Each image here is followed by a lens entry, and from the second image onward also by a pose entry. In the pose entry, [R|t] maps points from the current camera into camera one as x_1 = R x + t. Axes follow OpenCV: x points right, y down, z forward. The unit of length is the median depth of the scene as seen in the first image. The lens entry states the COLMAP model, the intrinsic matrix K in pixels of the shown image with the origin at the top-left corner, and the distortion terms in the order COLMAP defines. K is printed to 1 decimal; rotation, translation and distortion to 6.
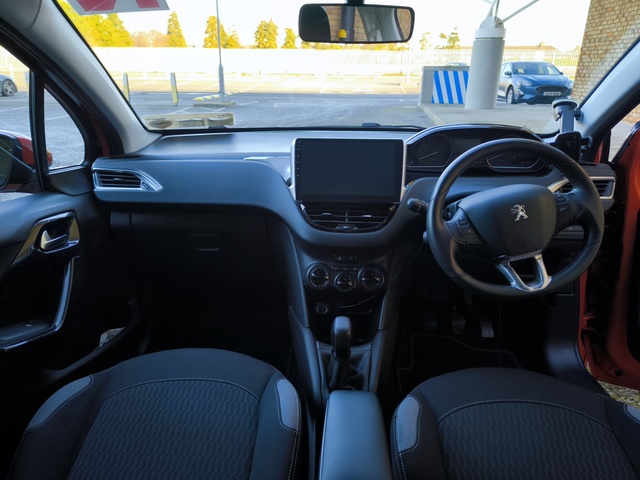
lens RADIAL K [[448.0, 0, 320.8], [0, 448.0, 237.4], [0, 0, 1]] dist [0.031677, -0.019858]
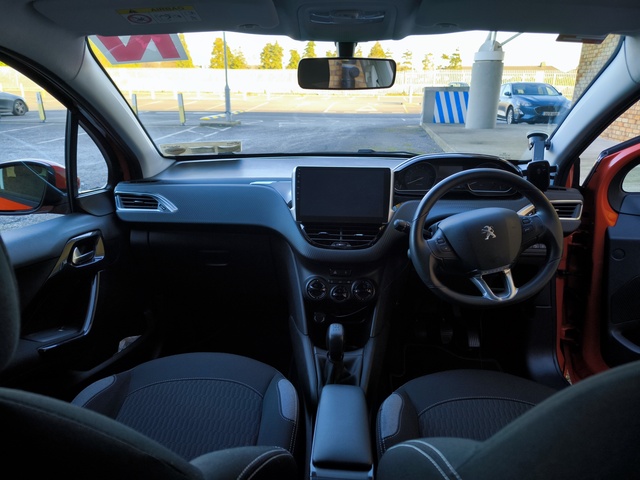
lens RADIAL K [[448.0, 0, 321.9], [0, 448.0, 237.0], [0, 0, 1]] dist [0.031677, -0.019858]
pose [[0.999976, 0.001922, -0.006656, 0.014460], [-0.002177, 0.999260, -0.038398, 0.000997], [0.006578, 0.038412, 0.999240, -0.109052]]
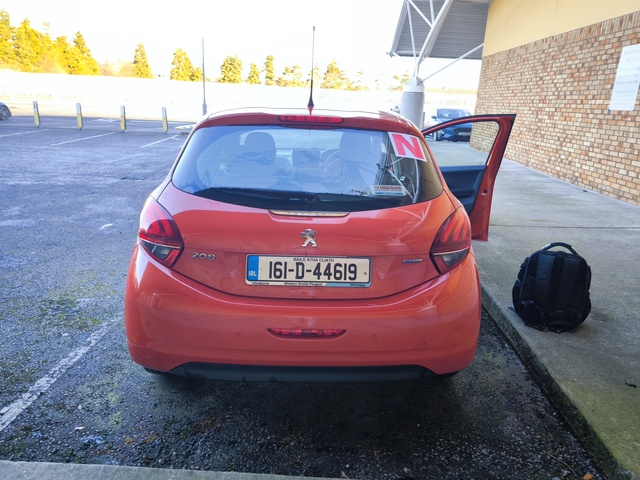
lens RADIAL K [[448.0, 0, 322.2], [0, 448.0, 241.2], [0, 0, 1]] dist [0.031677, -0.019858]
pose [[0.995758, 0.009327, 0.091541, -0.133932], [-0.004142, 0.998385, -0.056667, 0.648761], [-0.091921, 0.056047, 0.994188, -2.332463]]
